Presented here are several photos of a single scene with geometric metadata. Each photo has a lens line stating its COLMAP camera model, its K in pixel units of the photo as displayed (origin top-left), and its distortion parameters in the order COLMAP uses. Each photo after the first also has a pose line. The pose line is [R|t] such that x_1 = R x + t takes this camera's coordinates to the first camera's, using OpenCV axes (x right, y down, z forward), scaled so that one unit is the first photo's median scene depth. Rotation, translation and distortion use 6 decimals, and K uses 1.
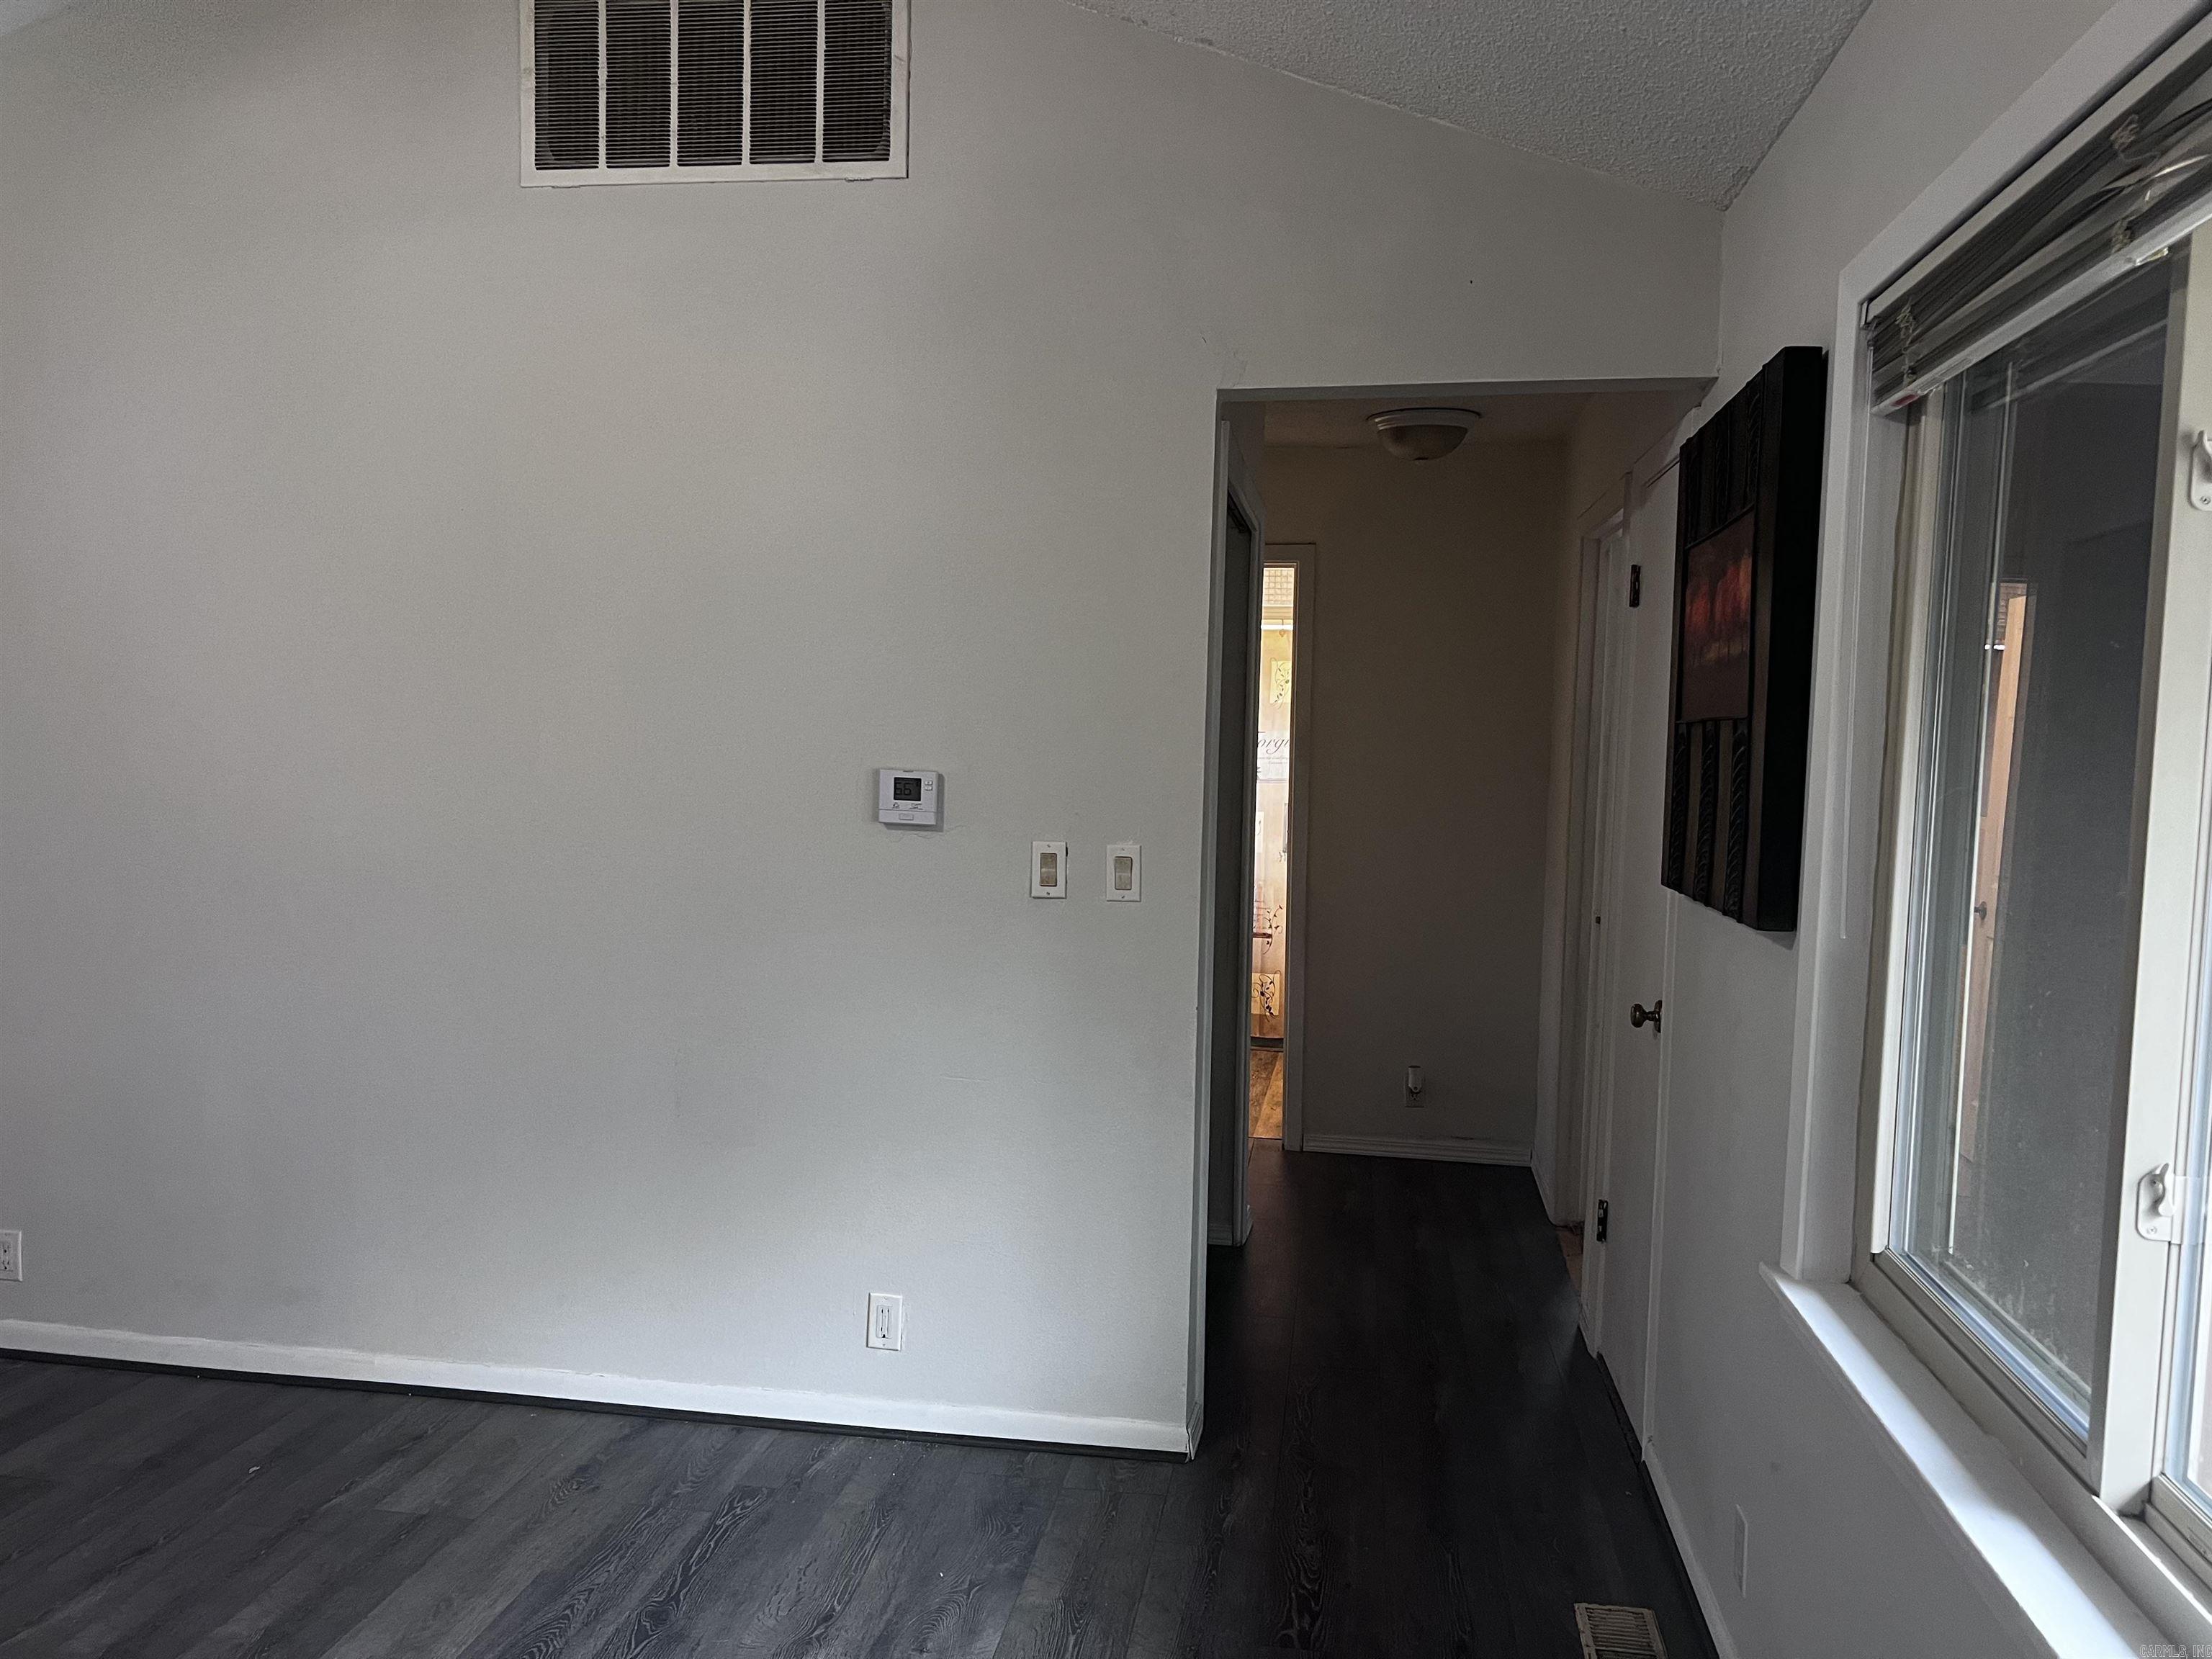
lens RADIAL K [[1666.5, 0, 1125.8], [0, 1666.5, 818.0], [0, 0, 1]] dist [0.037809, -0.053293]
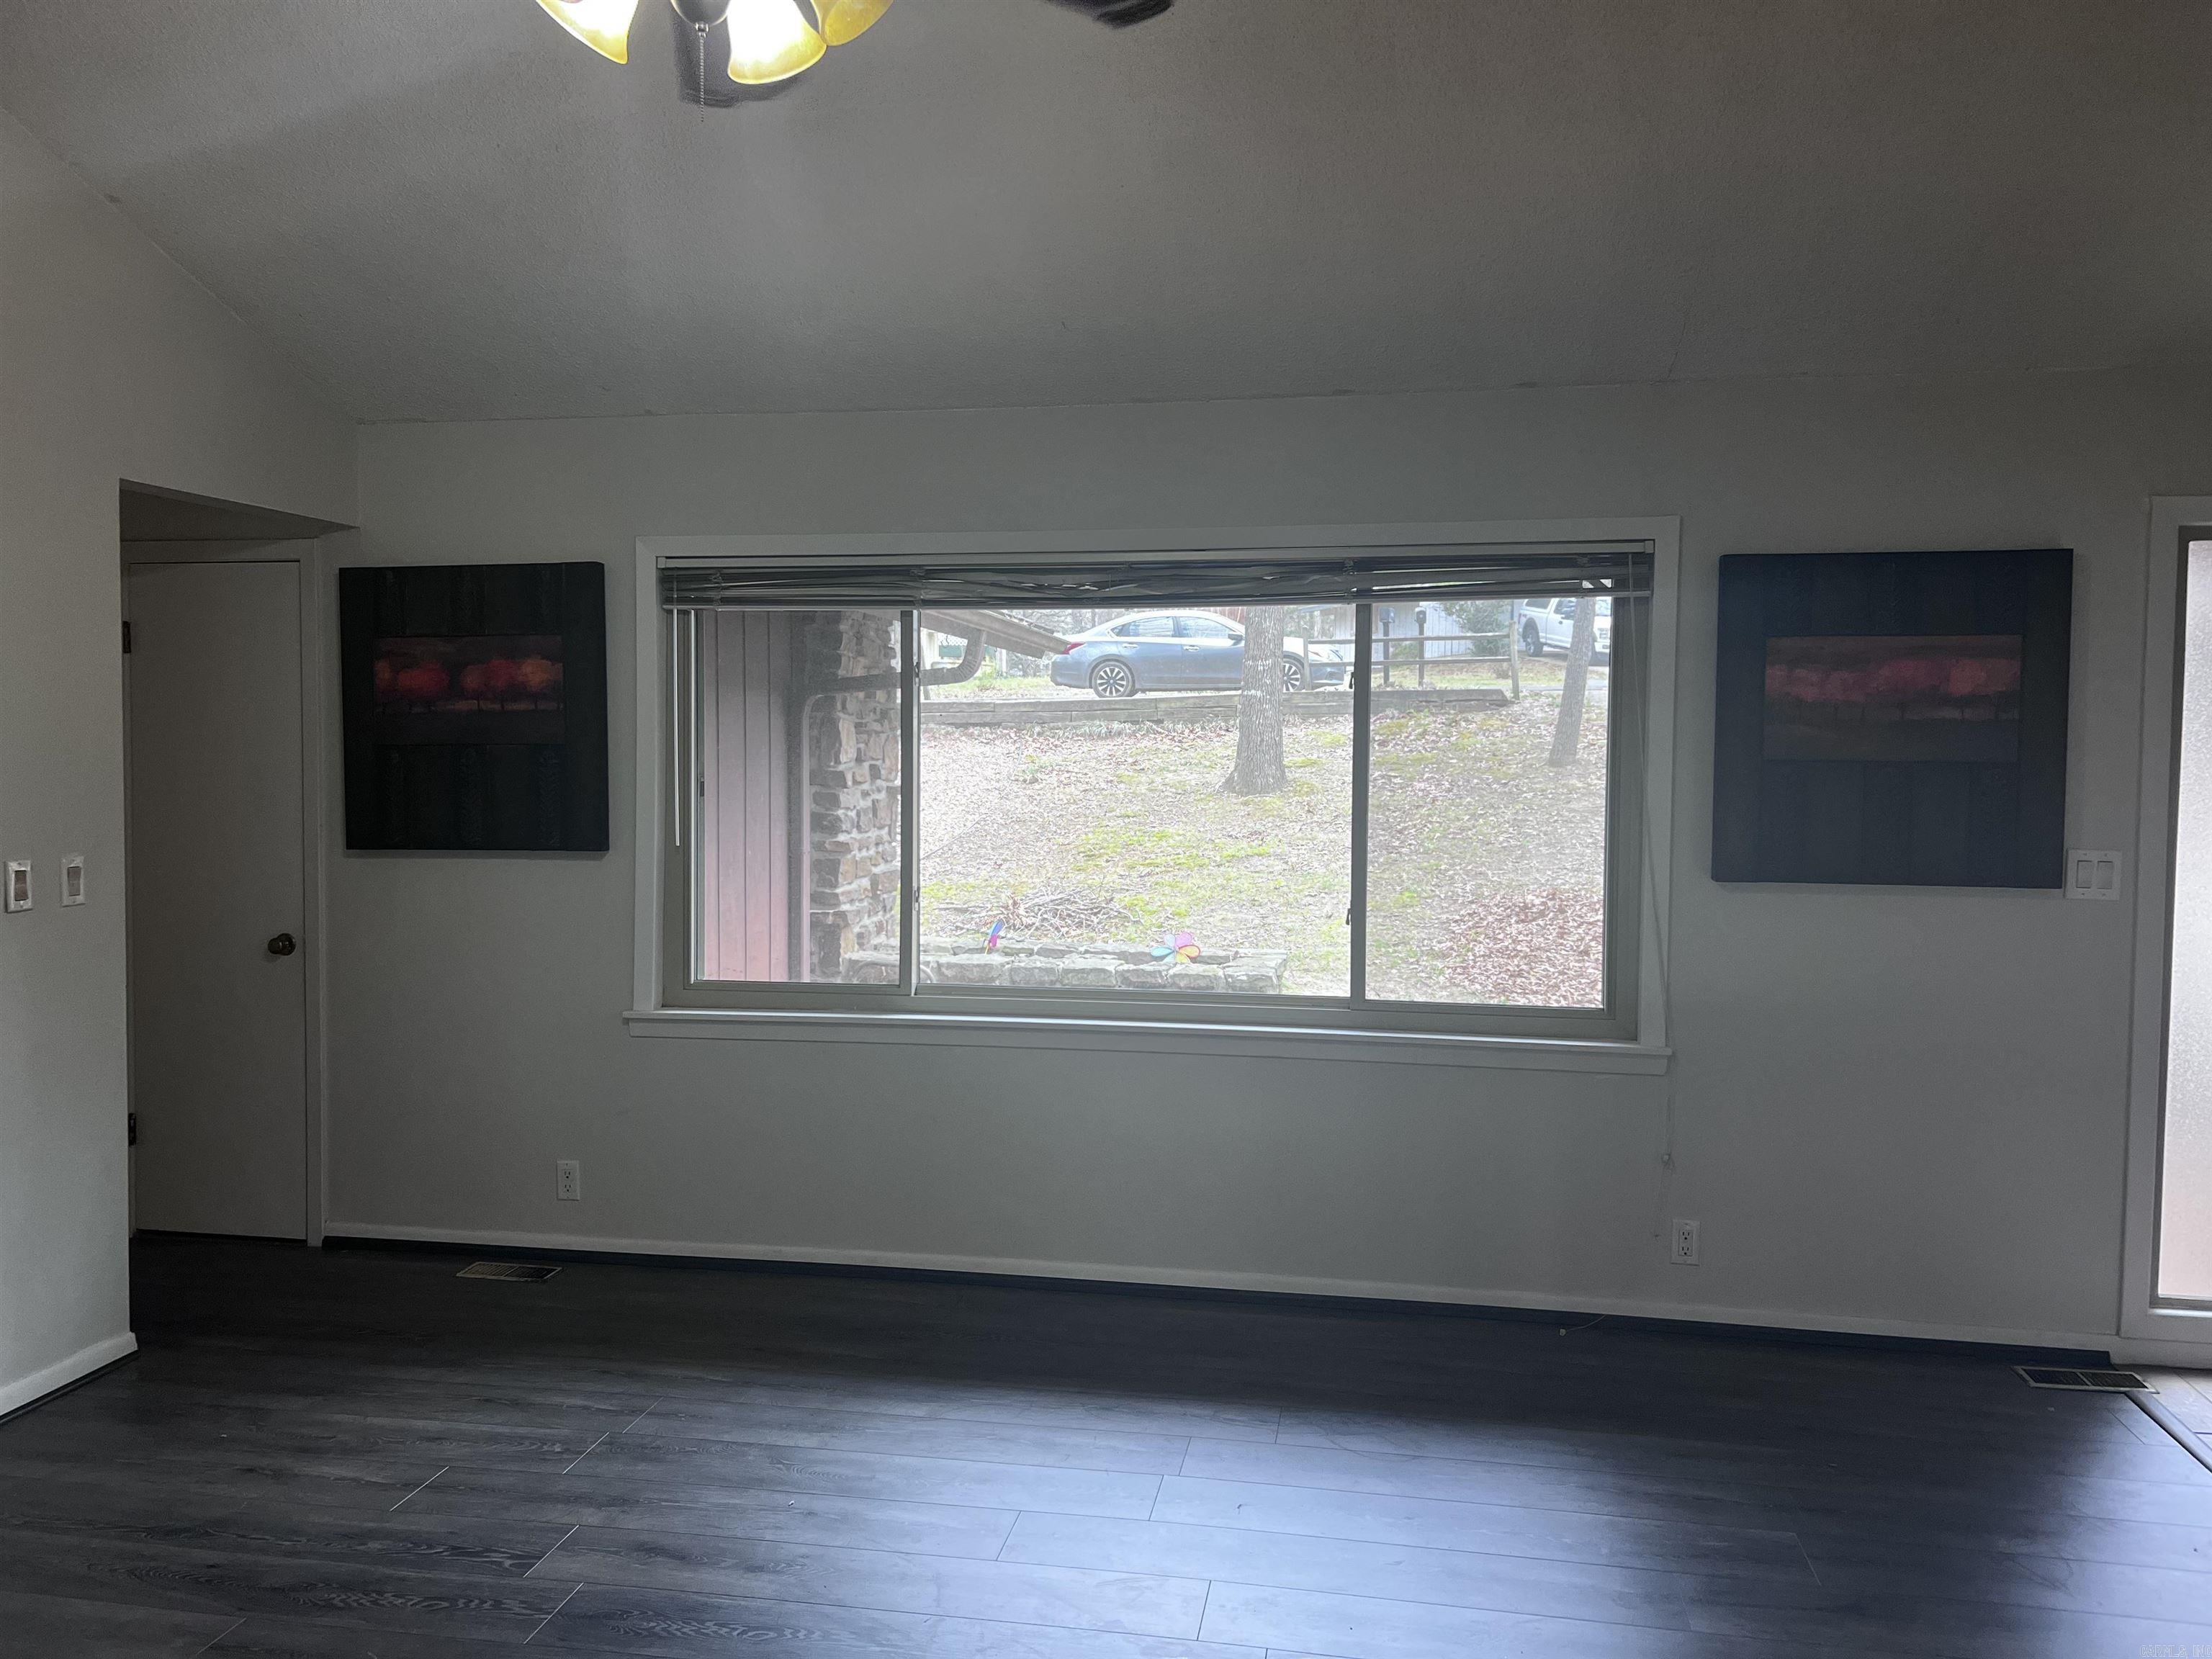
lens RADIAL K [[1666.5, 0, 1087.3], [0, 1666.5, 826.6], [0, 0, 1]] dist [0.037809, -0.053293]
pose [[0.037501, -0.068623, 0.996938, -1.137277], [0.051988, 0.996422, 0.066632, -0.045749], [-0.997943, 0.049330, 0.040934, 0.245378]]
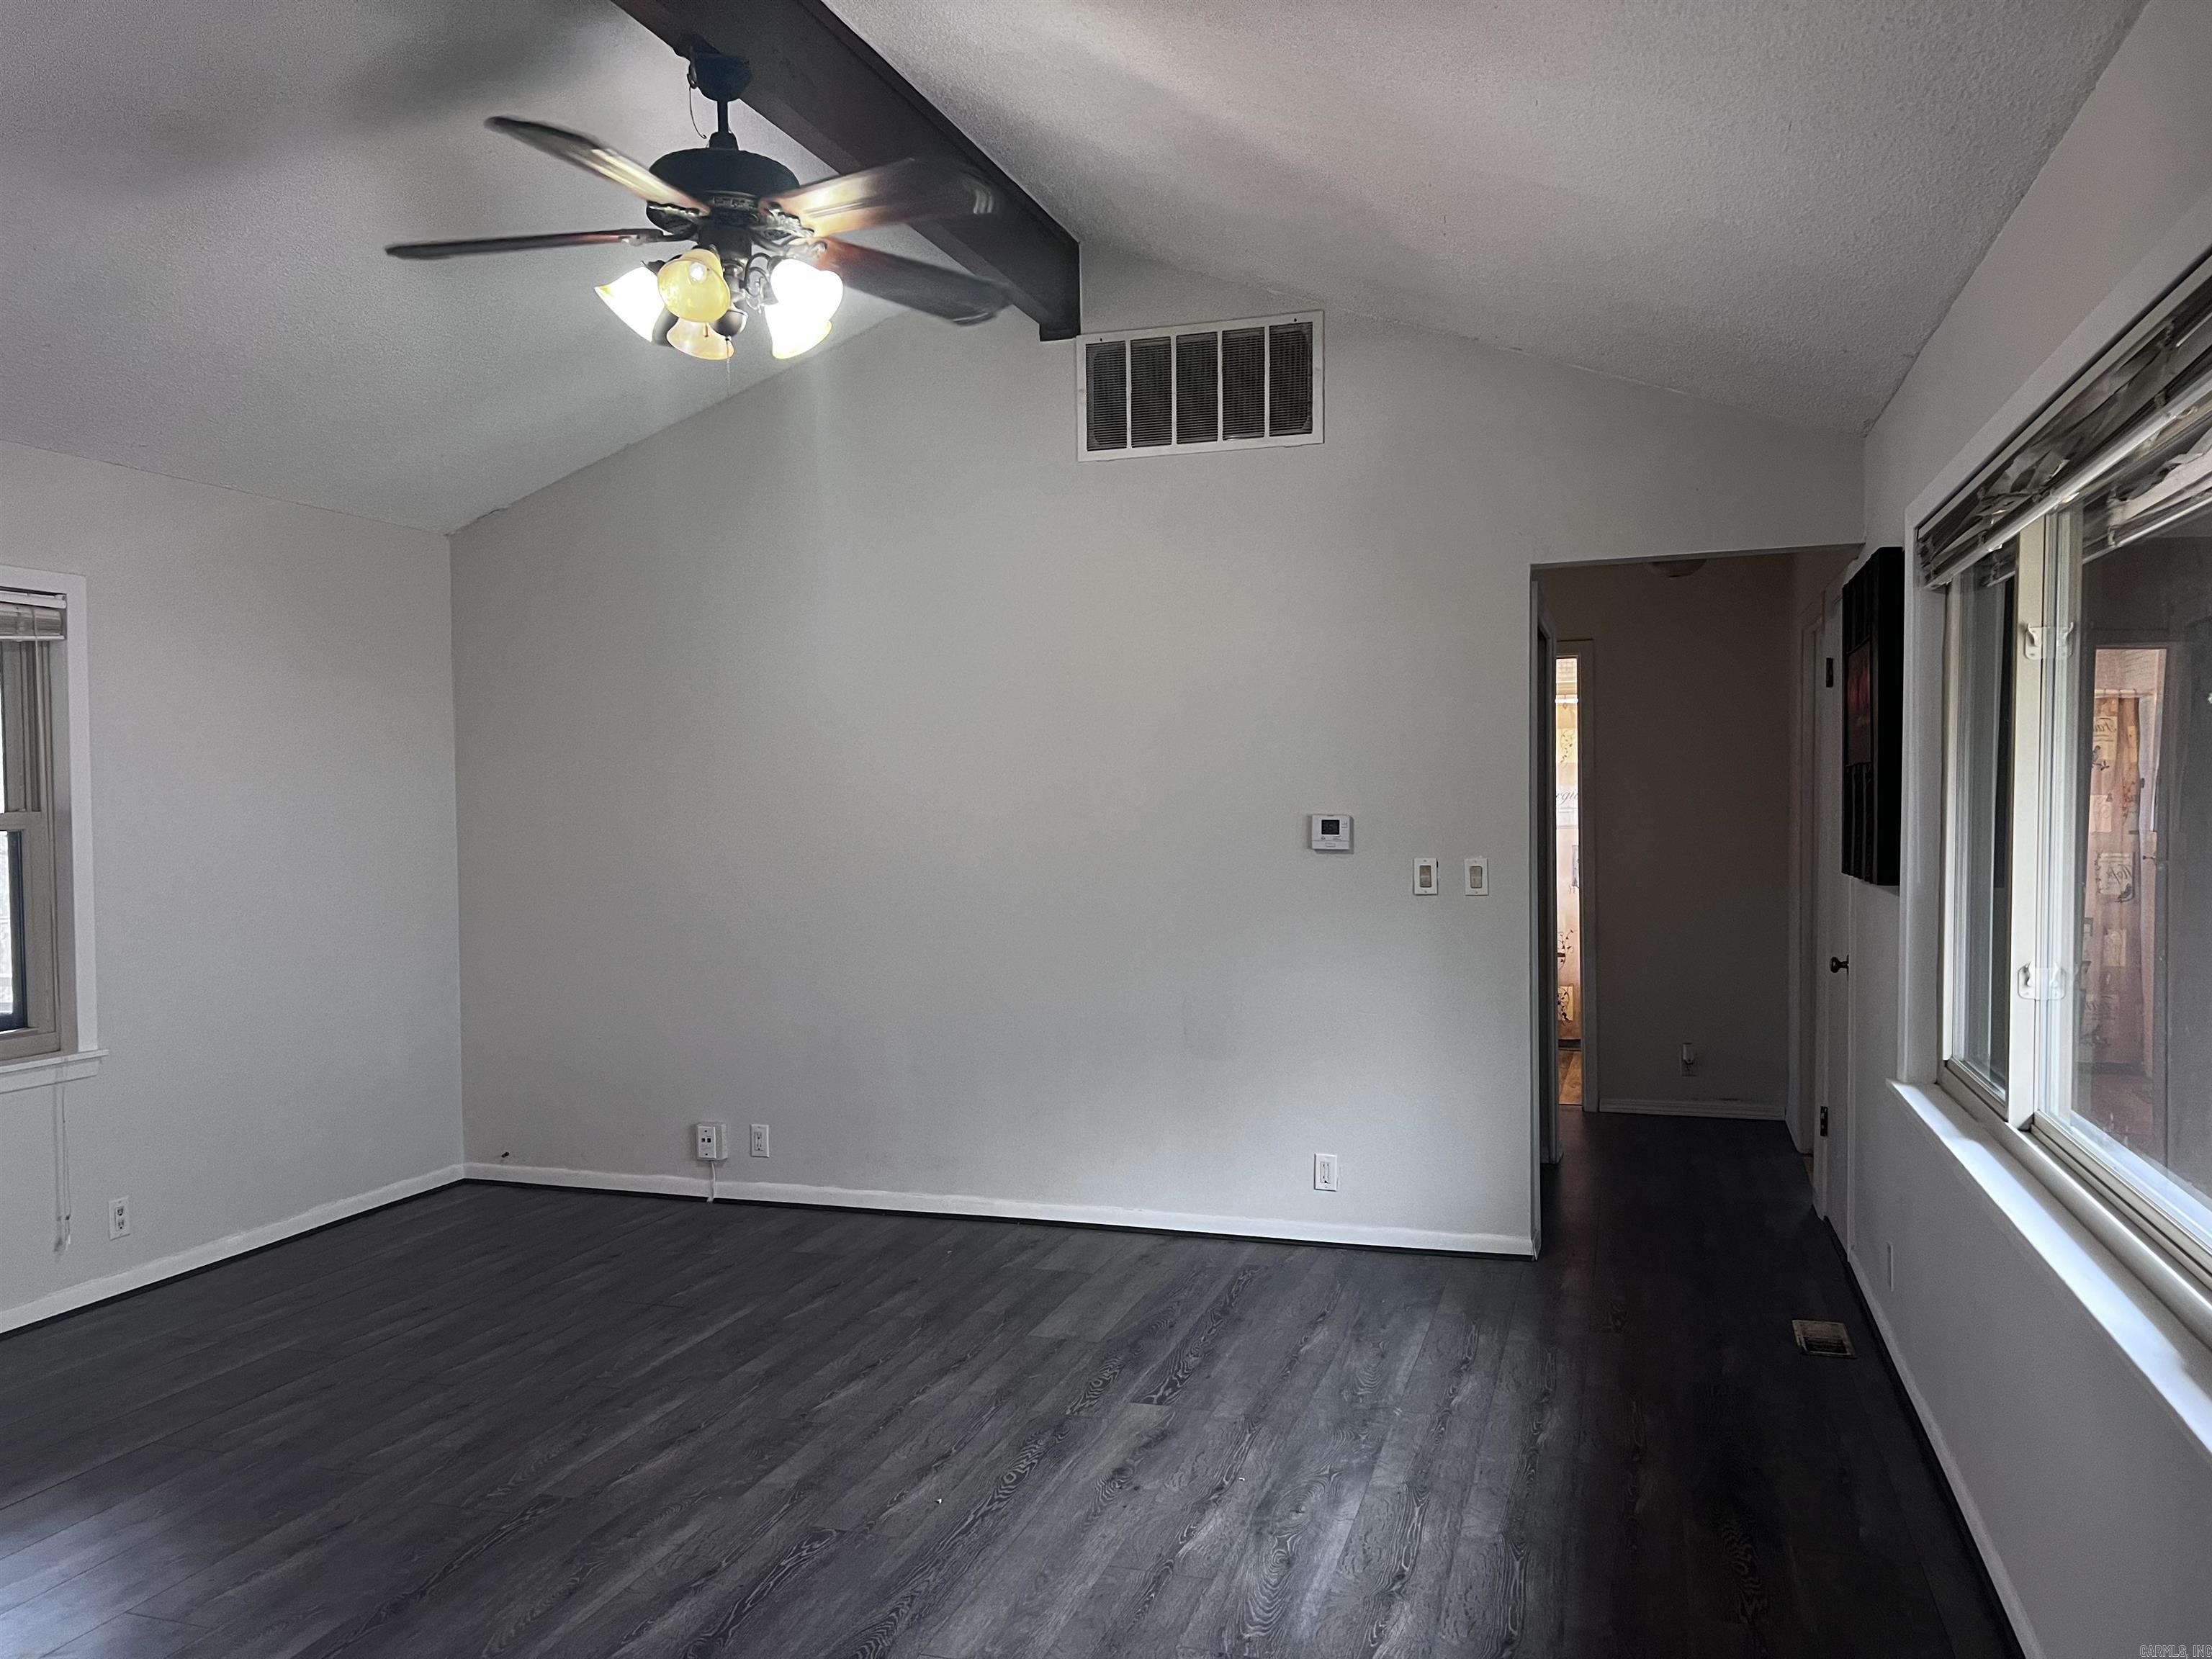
lens RADIAL K [[1666.5, 0, 1099.4], [0, 1666.5, 852.1], [0, 0, 1]] dist [0.037809, -0.053293]
pose [[0.985562, -0.030803, -0.166487, -0.086721], [0.027714, 0.999398, -0.020850, 0.032908], [0.167029, 0.015935, 0.985823, -0.583118]]
